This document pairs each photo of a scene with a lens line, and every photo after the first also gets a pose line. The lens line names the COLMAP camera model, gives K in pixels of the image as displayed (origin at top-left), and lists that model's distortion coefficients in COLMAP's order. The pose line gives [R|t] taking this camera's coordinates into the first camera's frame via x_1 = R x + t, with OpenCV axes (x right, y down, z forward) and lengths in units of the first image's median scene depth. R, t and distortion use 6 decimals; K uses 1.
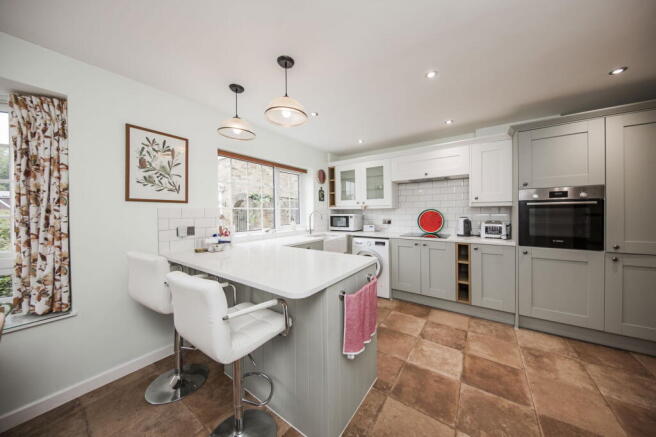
lens RADIAL K [[215.9, 0, 336.8], [0, 215.9, 214.1], [0, 0, 1]] dist [-0.000334, -0.001222]
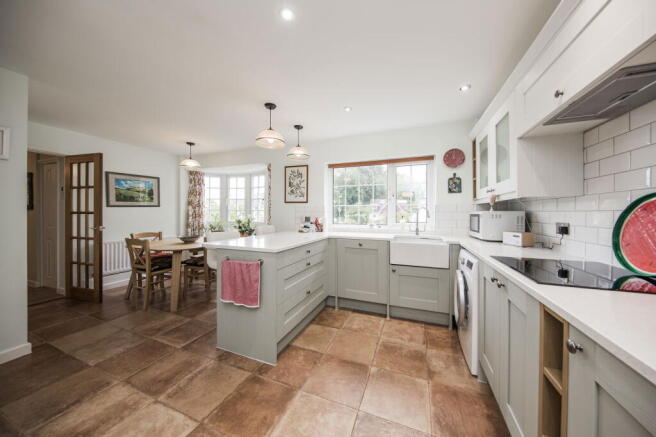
lens RADIAL K [[215.9, 0, 331.3], [0, 215.9, 214.0], [0, 0, 1]] dist [-0.000334, -0.001222]
pose [[0.209417, 0.013440, -0.977734, 0.997693], [-0.014545, 0.999838, 0.010628, 0.015208], [0.977718, 0.011995, 0.209578, 0.836046]]
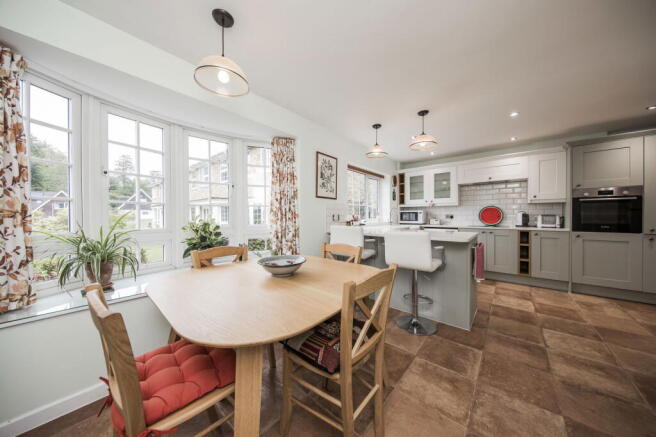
lens RADIAL K [[215.9, 0, 329.4], [0, 215.9, 217.3], [0, 0, 1]] dist [-0.000334, -0.001222]
pose [[0.994898, 0.005694, -0.100723, -0.590179], [-0.005633, 0.999984, 0.000896, 0.075657], [0.100727, -0.000324, 0.994914, -0.546272]]
